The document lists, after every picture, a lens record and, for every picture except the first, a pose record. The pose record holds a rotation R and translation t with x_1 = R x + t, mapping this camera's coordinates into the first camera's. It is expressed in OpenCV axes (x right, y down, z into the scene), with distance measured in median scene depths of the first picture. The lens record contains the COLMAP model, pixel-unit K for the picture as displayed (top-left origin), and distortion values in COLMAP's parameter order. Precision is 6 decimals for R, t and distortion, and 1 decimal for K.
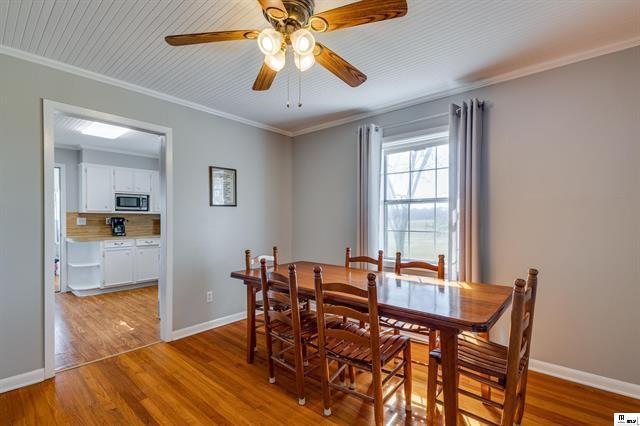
lens RADIAL K [[293.0, 0, 319.5], [0, 293.0, 215.2], [0, 0, 1]] dist [0.002545, 0.000502]
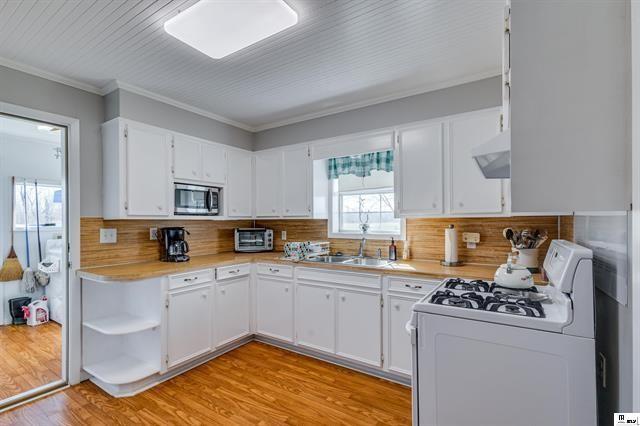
lens RADIAL K [[299.3, 0, 320.0], [0, 299.3, 213.0], [0, 0, 1]] dist [0.010545, -0.000128]
pose [[0.991315, -0.000897, 0.131509, -0.507101], [0.002438, 0.999930, -0.011555, -0.011613], [-0.131489, 0.011775, 0.991248, 0.427323]]
